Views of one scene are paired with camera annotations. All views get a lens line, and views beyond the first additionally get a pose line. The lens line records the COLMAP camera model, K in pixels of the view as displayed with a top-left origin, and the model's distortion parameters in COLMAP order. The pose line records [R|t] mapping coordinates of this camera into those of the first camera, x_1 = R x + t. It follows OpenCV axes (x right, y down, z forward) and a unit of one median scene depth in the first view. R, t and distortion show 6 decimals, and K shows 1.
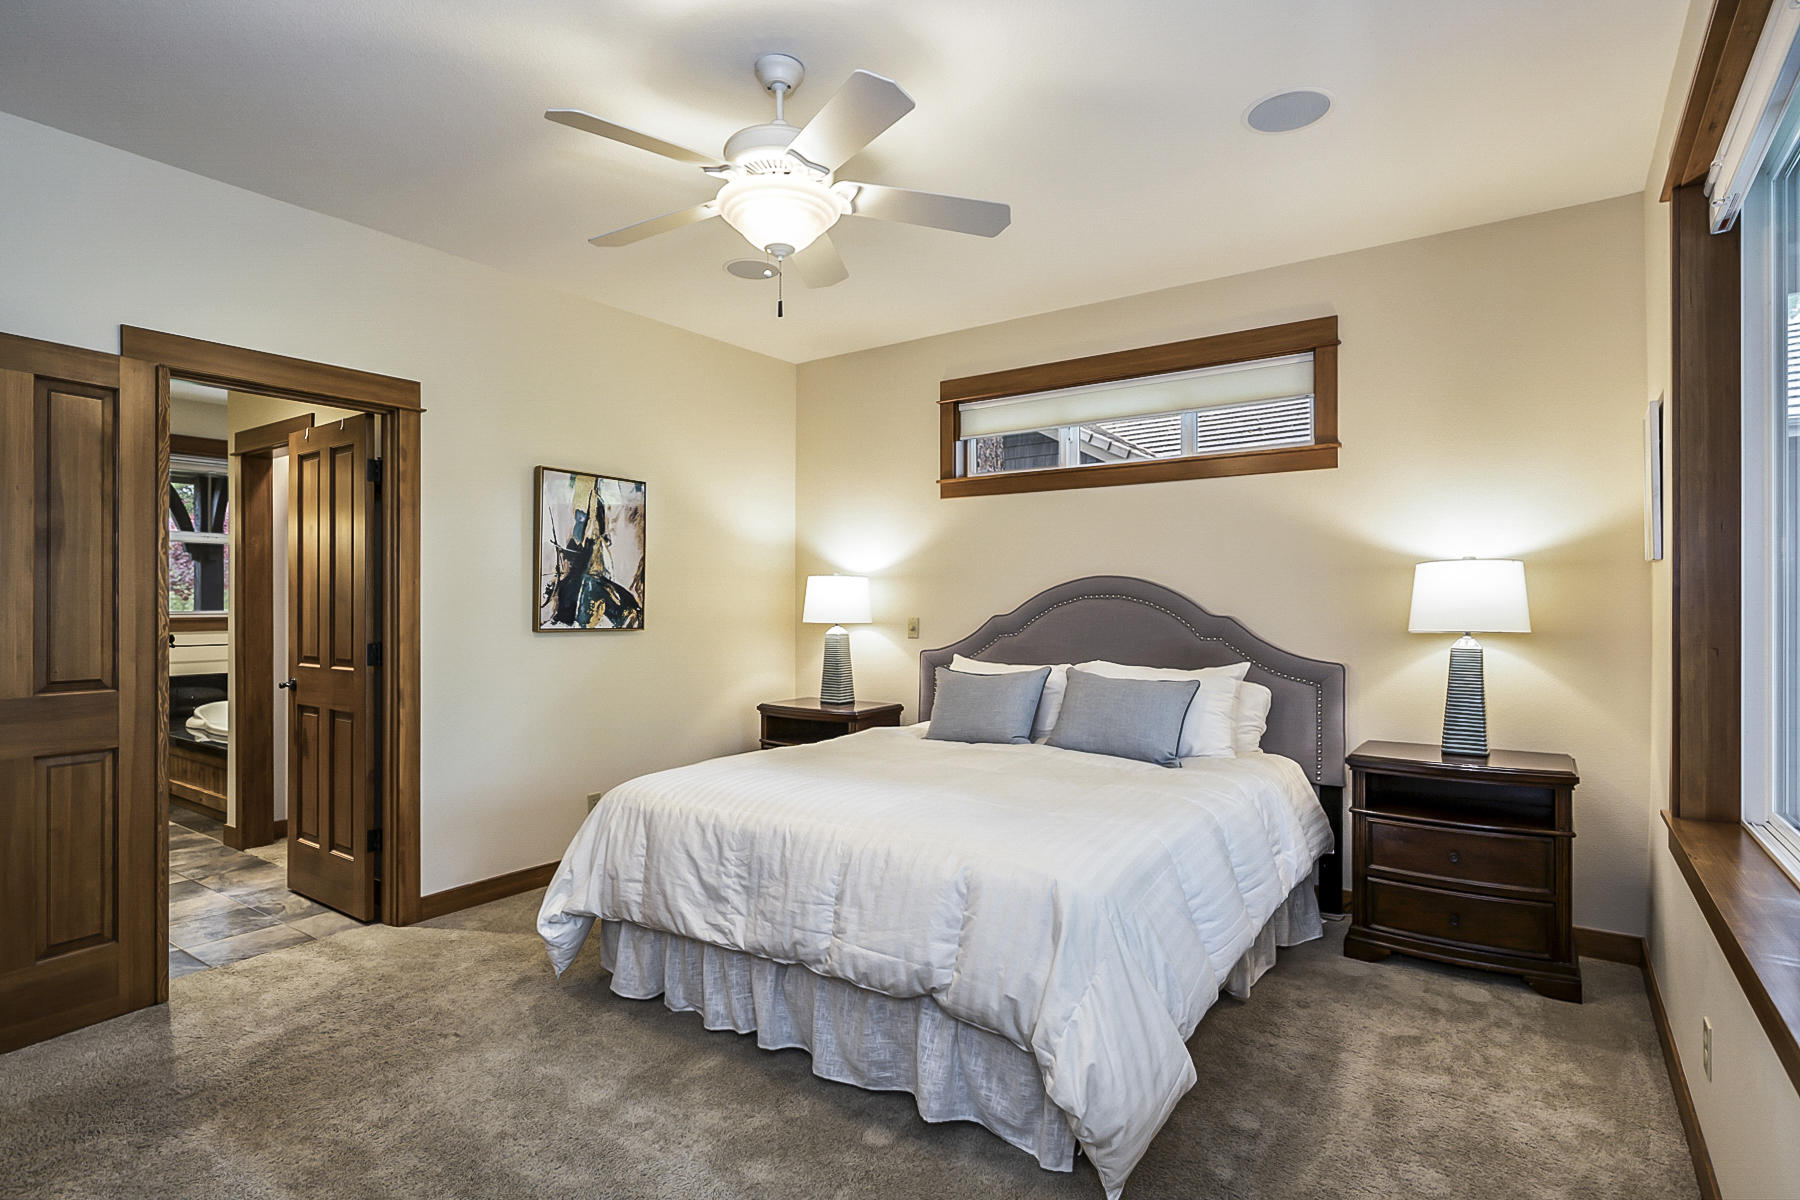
lens RADIAL K [[911.3, 0, 907.8], [0, 911.3, 613.8], [0, 0, 1]] dist [-0.006767, 0.001662]
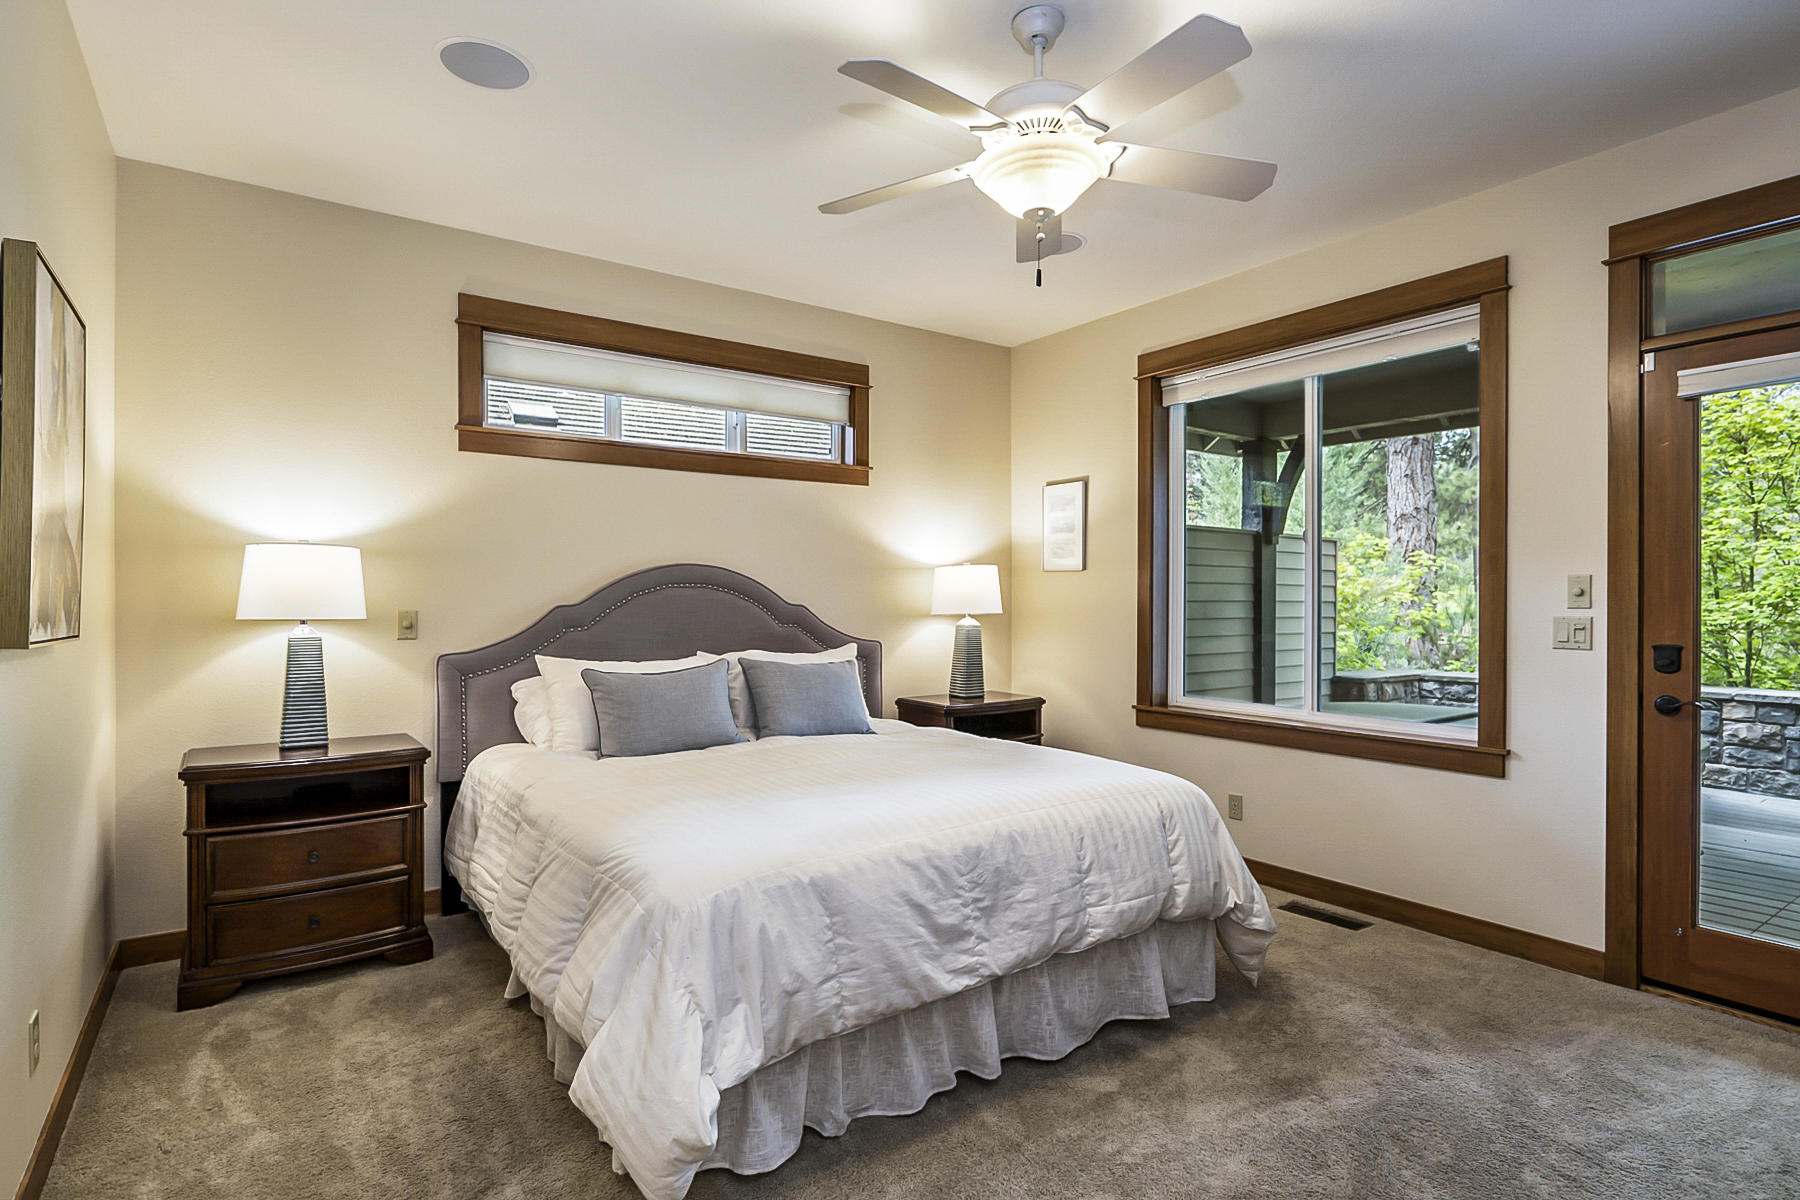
lens RADIAL K [[911.3, 0, 951.9], [0, 911.3, 586.0], [0, 0, 1]] dist [-0.006767, 0.001662]
pose [[0.319395, 0.009576, 0.947573, -0.527734], [0.004210, 0.999925, -0.011524, -0.004652], [-0.947612, 0.007670, 0.319331, 0.373711]]
